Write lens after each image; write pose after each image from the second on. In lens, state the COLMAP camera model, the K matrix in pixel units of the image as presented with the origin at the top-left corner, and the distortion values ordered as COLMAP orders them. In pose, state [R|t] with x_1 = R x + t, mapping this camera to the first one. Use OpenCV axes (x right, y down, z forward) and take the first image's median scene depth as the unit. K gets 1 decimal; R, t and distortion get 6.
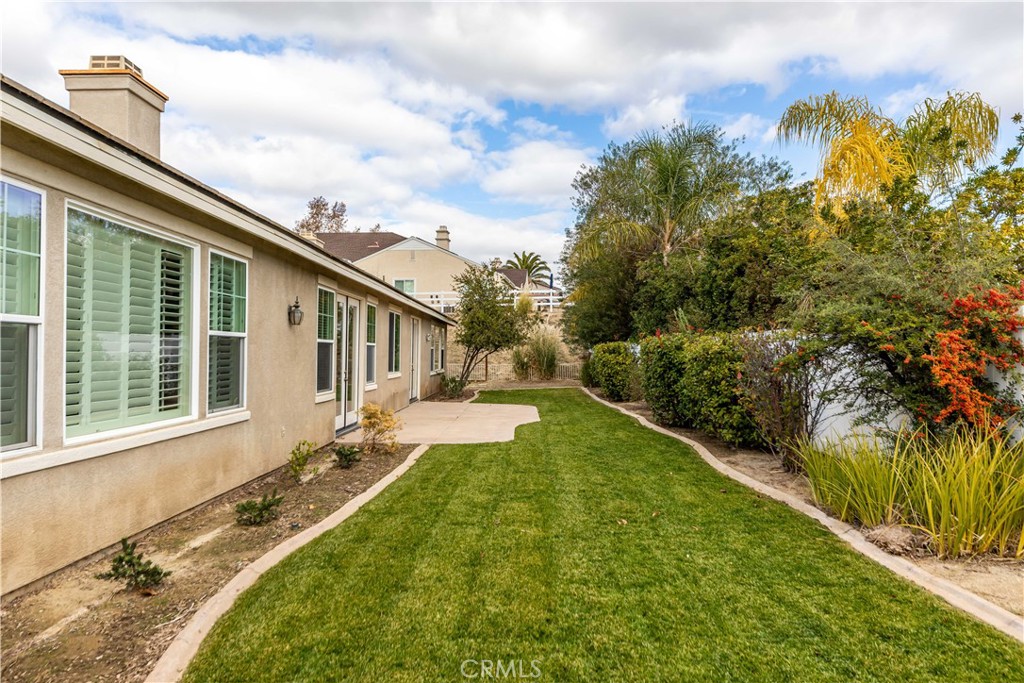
lens RADIAL K [[662.5, 0, 510.6], [0, 662.5, 345.0], [0, 0, 1]] dist [0.005498, -0.006605]
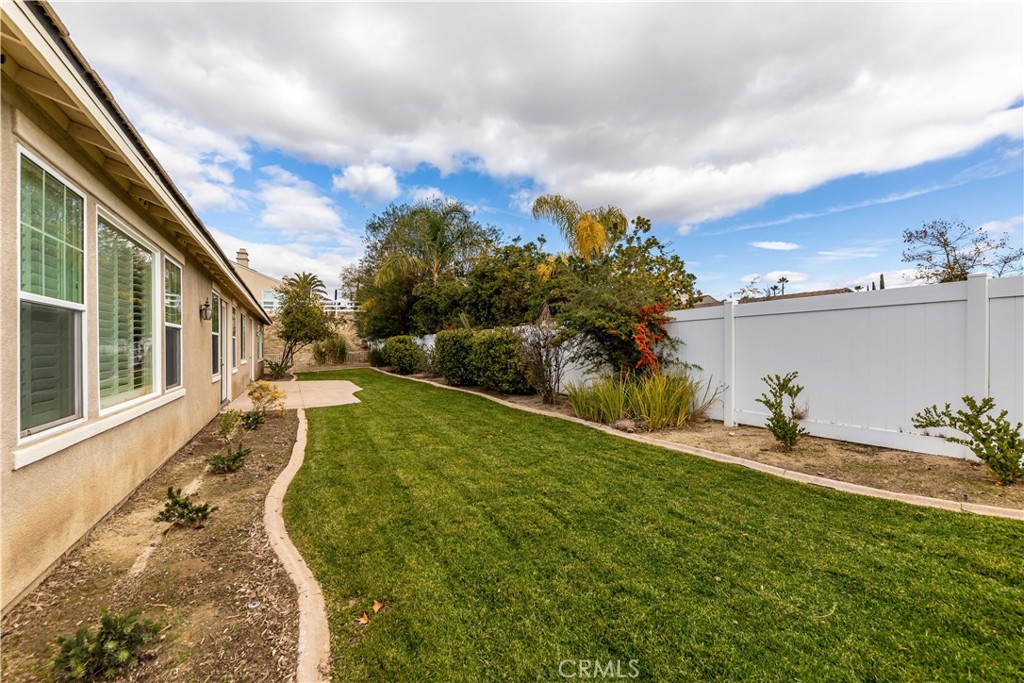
lens RADIAL K [[435.3, 0, 513.1], [0, 435.3, 343.7], [0, 0, 1]] dist [0.002854, -0.000518]
pose [[0.884408, -0.017559, 0.466384, -0.264810], [0.013285, 0.999834, 0.012450, 0.016143], [-0.466526, -0.004815, 0.884495, -0.007250]]
